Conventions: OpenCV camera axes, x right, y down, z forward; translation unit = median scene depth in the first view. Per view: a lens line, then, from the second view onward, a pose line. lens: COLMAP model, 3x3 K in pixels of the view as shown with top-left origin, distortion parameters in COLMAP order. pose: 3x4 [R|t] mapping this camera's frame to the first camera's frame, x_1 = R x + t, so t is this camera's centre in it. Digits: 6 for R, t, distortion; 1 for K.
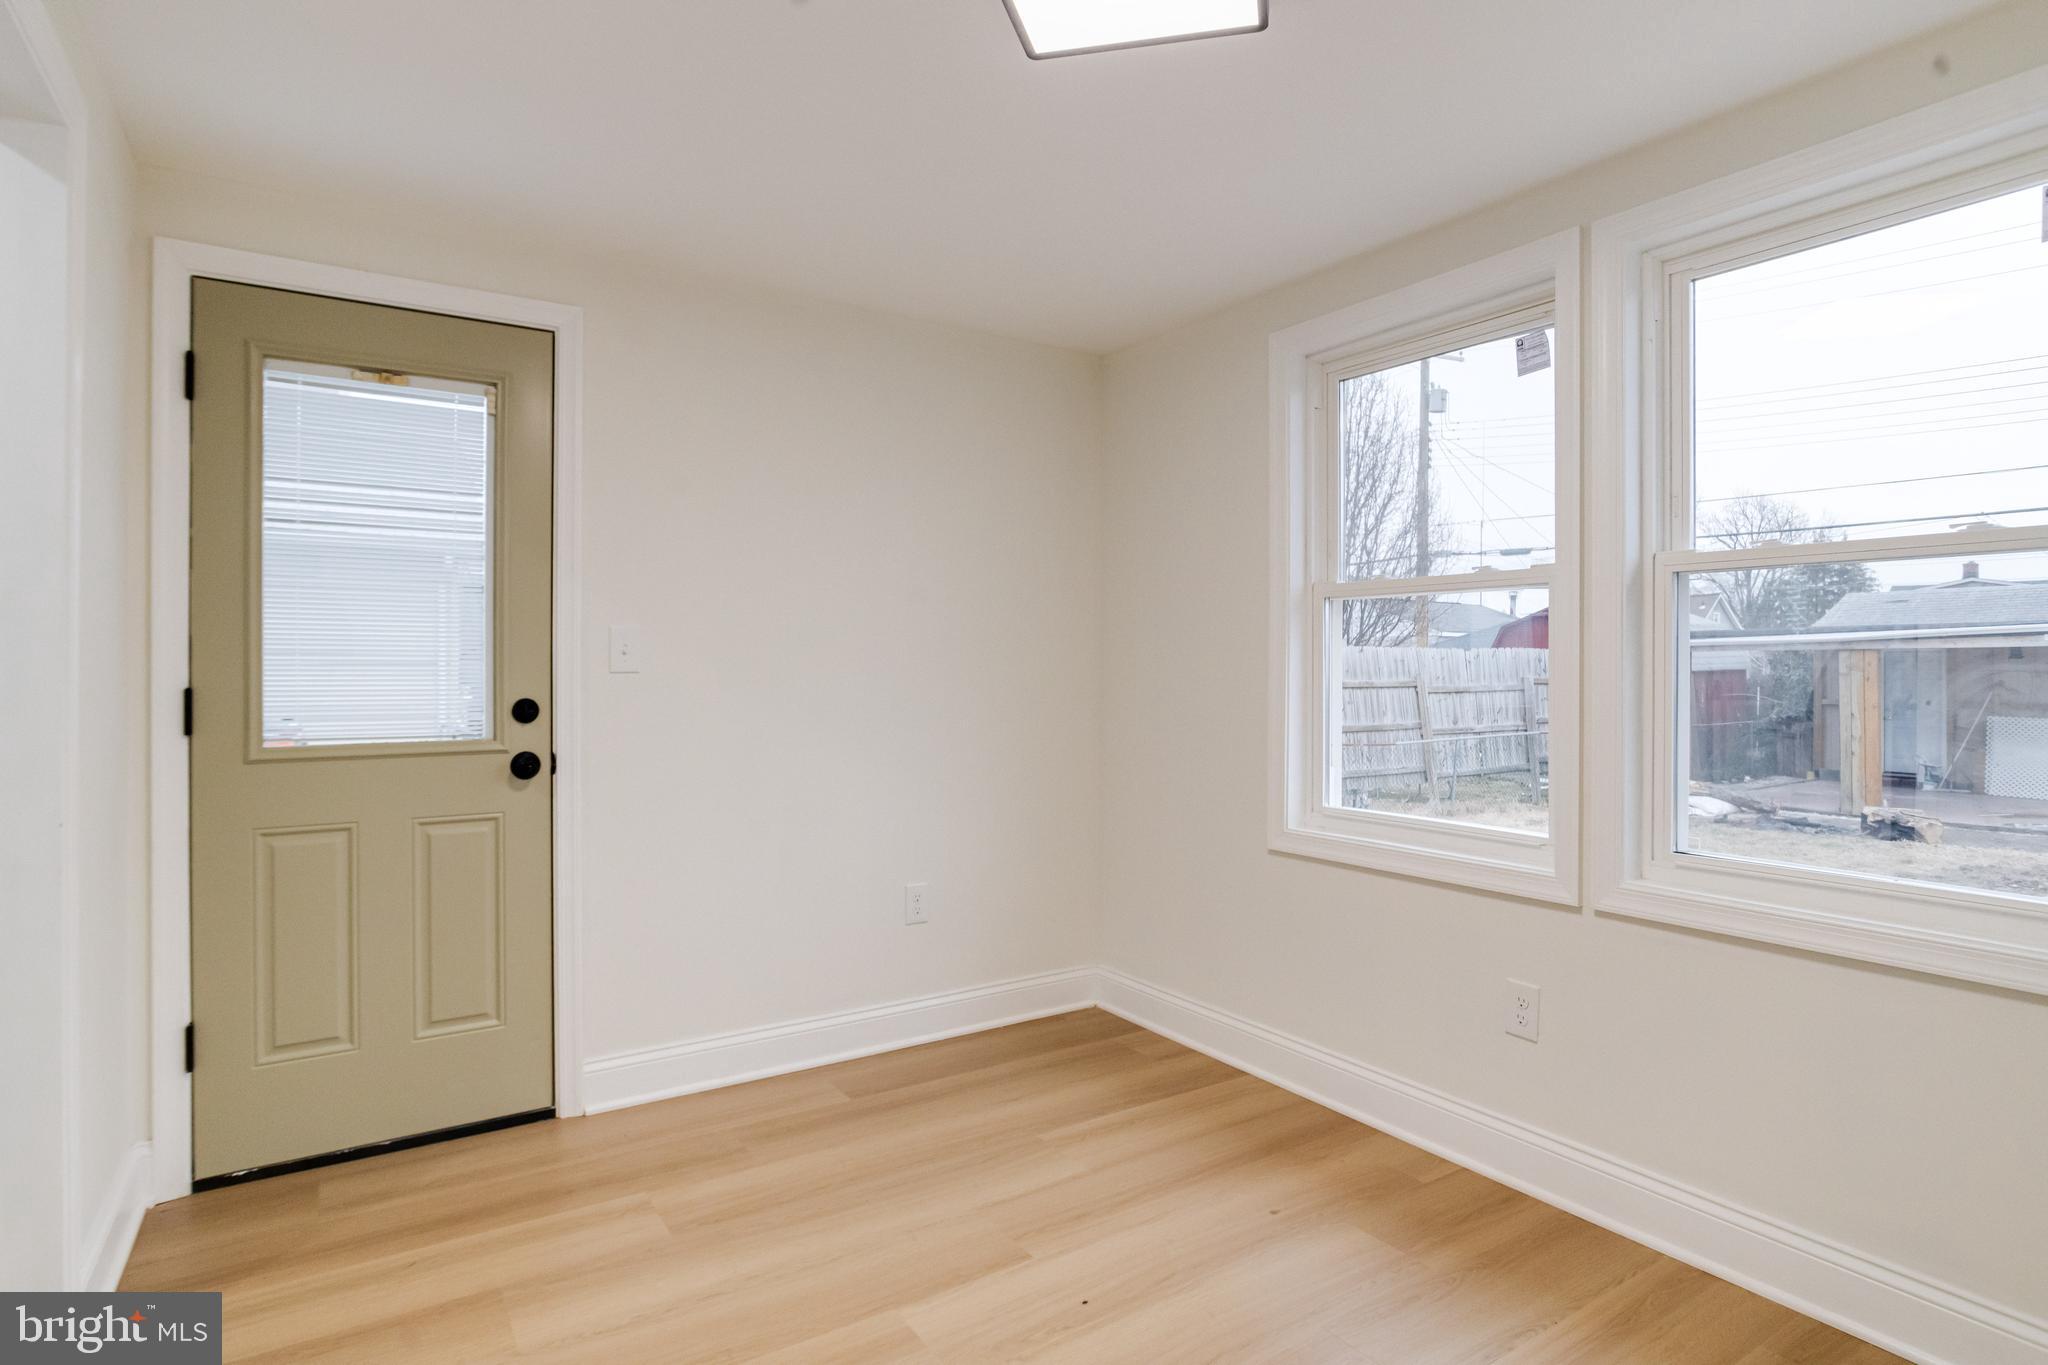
lens RADIAL K [[1050.8, 0, 991.7], [0, 1050.8, 687.6], [0, 0, 1]] dist [-0.044182, 0.018043]
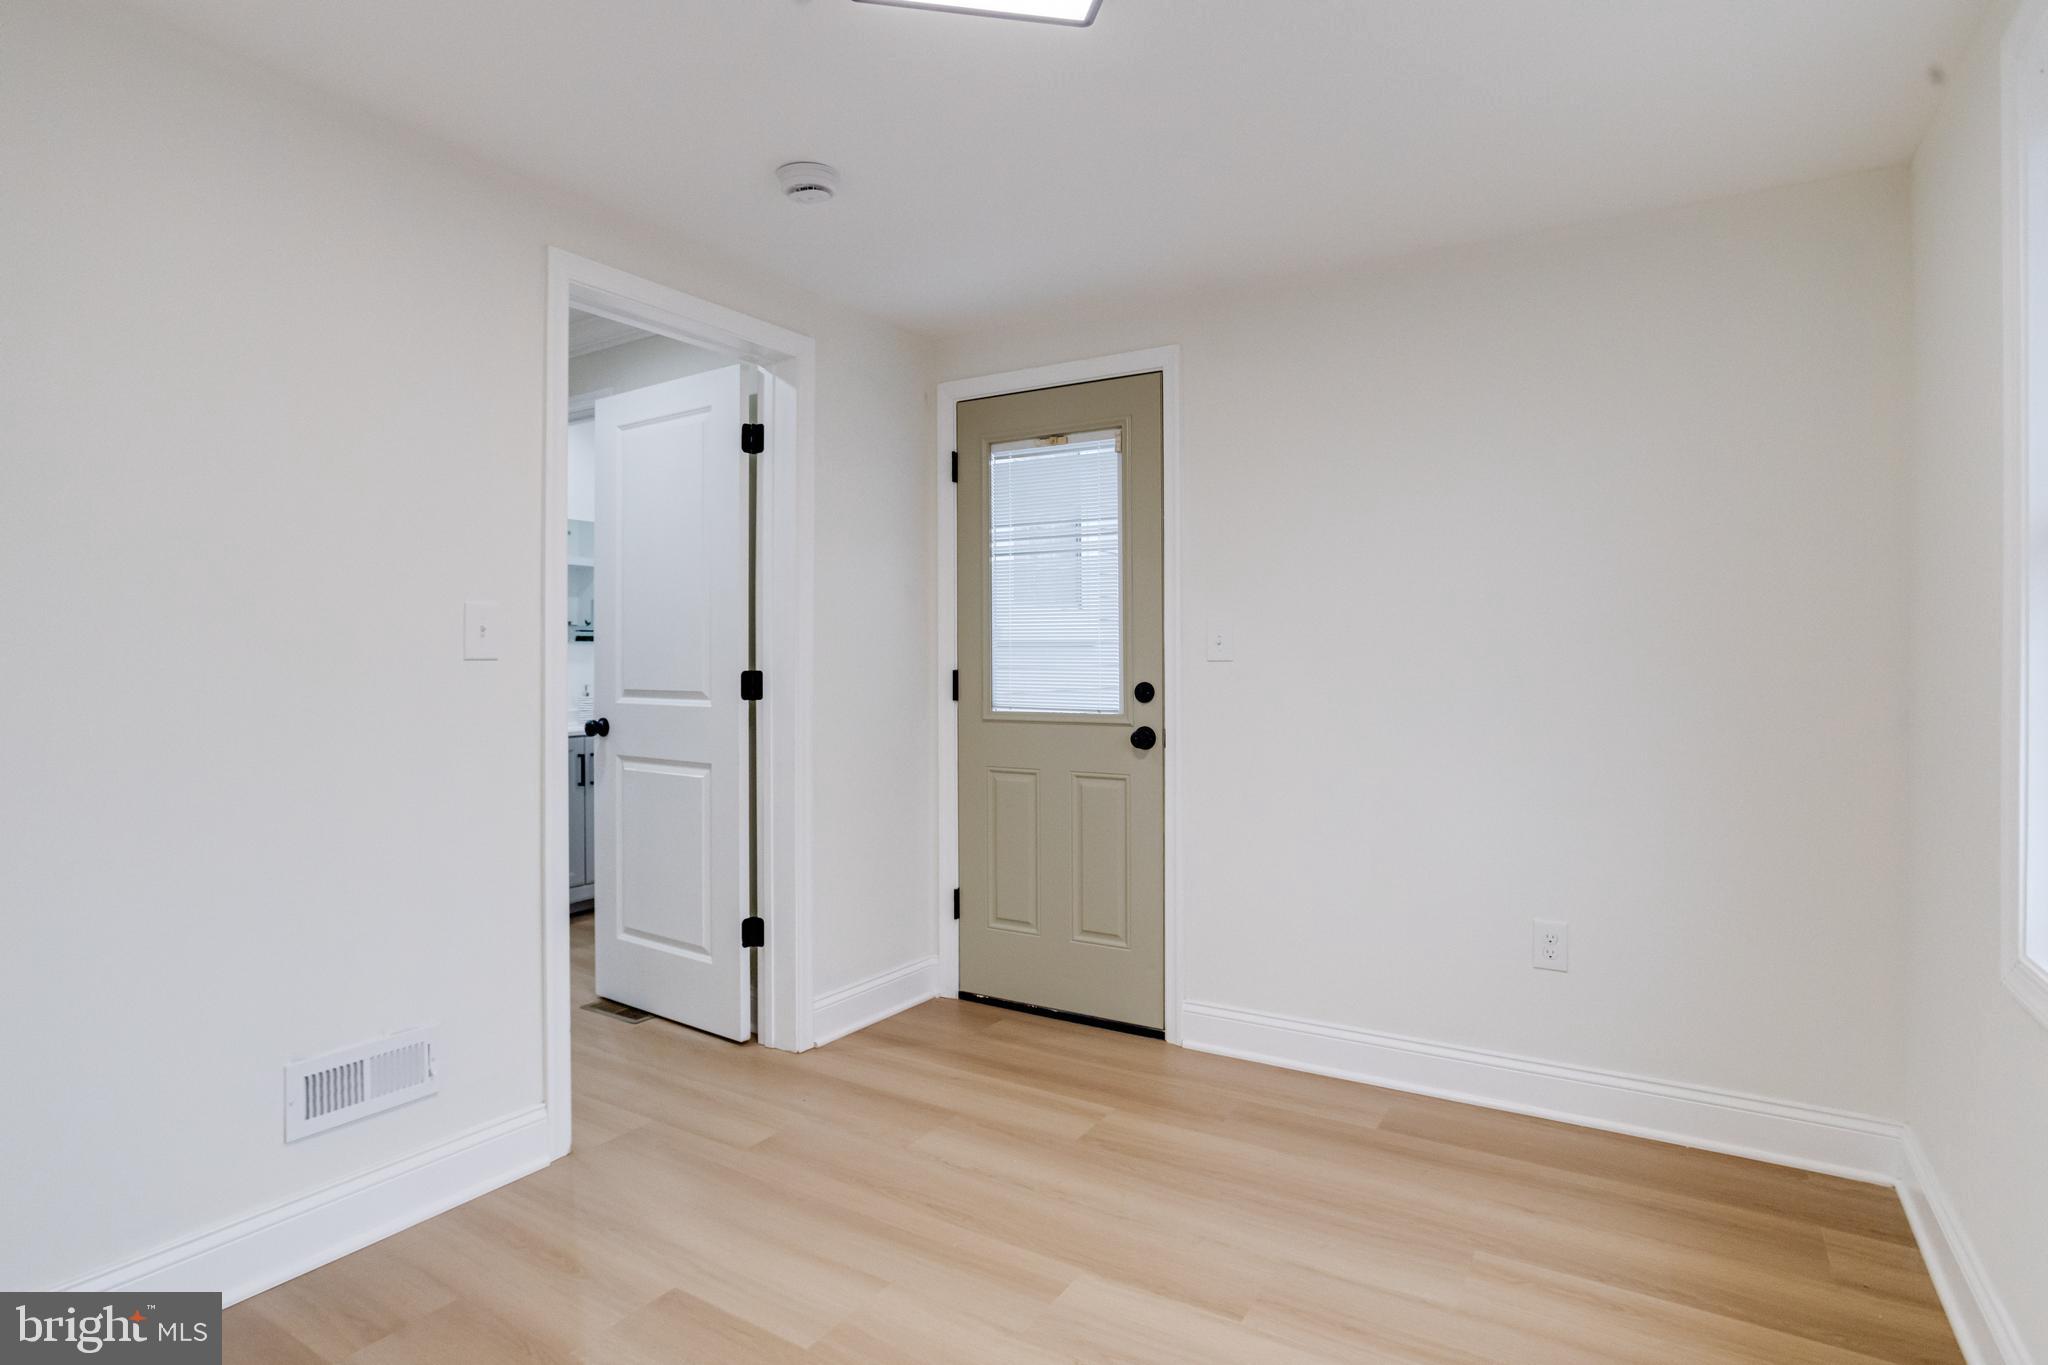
lens RADIAL K [[1047.8, 0, 1024.1], [0, 1047.8, 676.6], [0, 0, 1]] dist [-0.036647, 0.017664]
pose [[0.445996, 0.017022, -0.894873, 0.588751], [-0.014985, 0.999821, 0.011550, -0.008163], [0.894910, 0.008258, 0.446171, 0.345191]]
